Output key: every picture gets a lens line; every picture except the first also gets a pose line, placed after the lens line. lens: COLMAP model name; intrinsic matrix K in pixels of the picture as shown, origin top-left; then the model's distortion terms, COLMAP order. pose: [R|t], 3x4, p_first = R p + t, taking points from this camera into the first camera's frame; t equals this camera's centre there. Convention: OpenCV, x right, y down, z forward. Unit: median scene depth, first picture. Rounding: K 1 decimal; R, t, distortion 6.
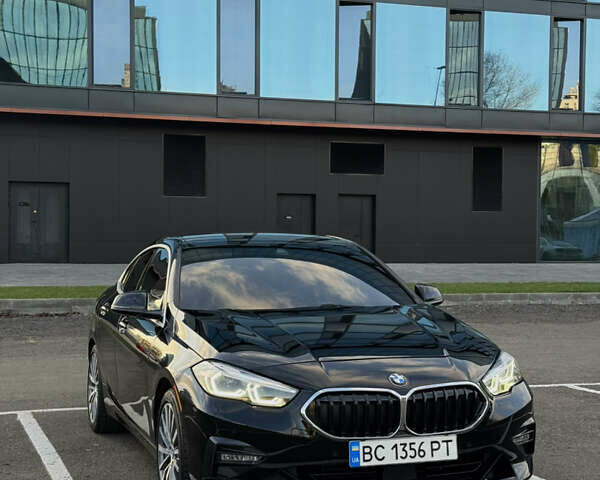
lens RADIAL K [[1132.4, 0, 300.2], [0, 1132.4, 240.5], [0, 0, 1]] dist [-0.013765, 0.000000]
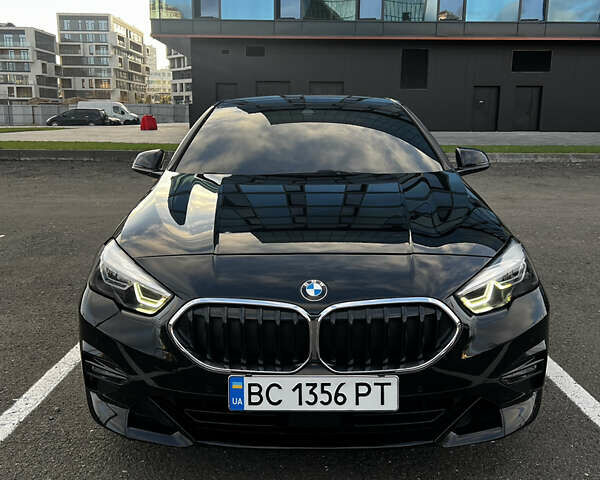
lens RADIAL K [[608.3, 0, 299.8], [0, 608.3, 238.6], [0, 0, 1]] dist [0.016591, 0.000000]
pose [[0.946755, 0.061544, -0.316018, 0.193909], [0.000163, 0.981468, 0.191626, 0.022706], [0.321955, -0.181474, 0.929200, 0.666720]]
